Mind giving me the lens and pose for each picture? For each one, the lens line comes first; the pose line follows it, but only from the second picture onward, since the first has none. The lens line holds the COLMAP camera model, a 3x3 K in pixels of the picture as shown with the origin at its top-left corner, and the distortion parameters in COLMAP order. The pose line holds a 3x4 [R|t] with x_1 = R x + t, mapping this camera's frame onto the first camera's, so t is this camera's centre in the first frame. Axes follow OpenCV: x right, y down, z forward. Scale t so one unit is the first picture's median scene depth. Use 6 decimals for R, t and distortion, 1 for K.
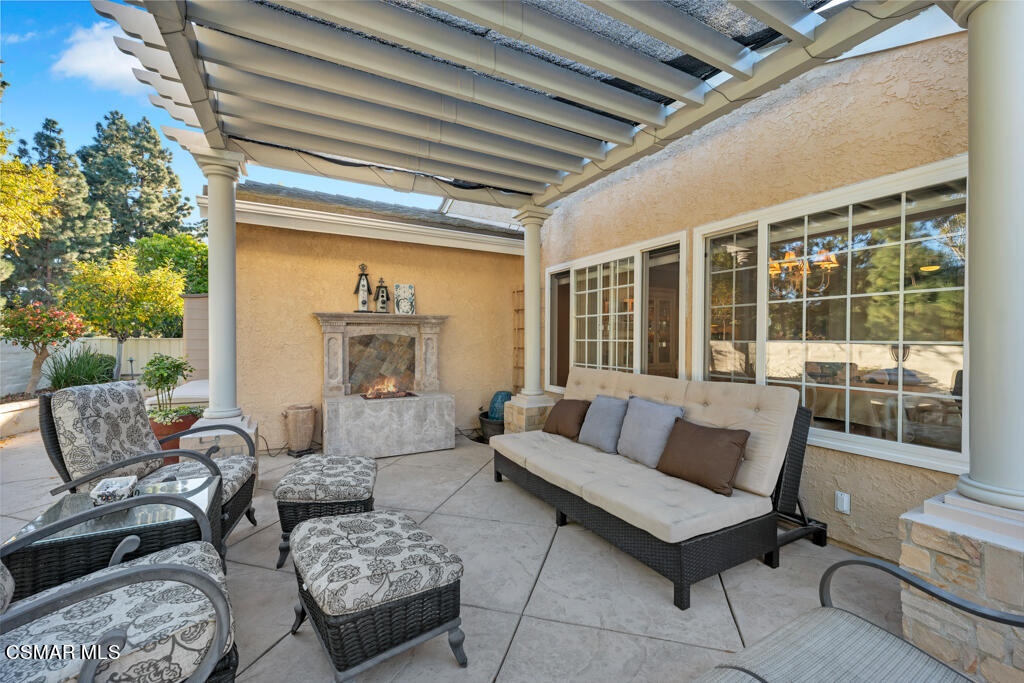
lens RADIAL K [[421.2, 0, 513.9], [0, 421.2, 344.2], [0, 0, 1]] dist [0.001179, 0.000128]
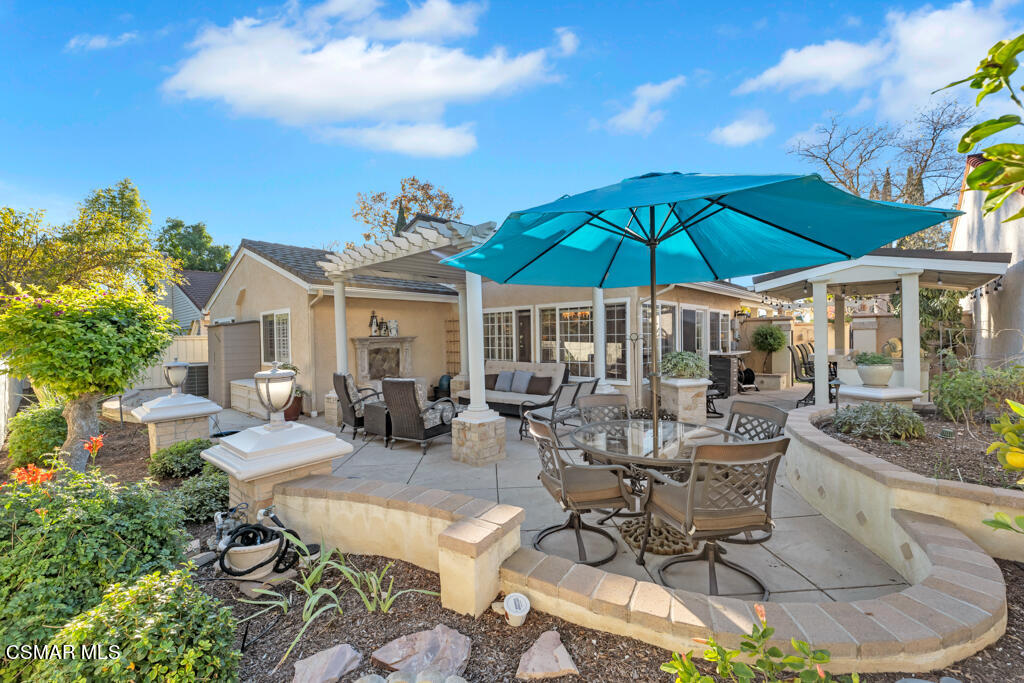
lens RADIAL K [[421.2, 0, 513.9], [0, 421.2, 340.4], [0, 0, 1]] dist [0.001179, 0.000128]
pose [[0.943338, -0.026801, 0.330748, -0.424123], [0.025639, 0.999640, 0.007875, -0.061056], [-0.330840, 0.001052, 0.943686, -1.058482]]
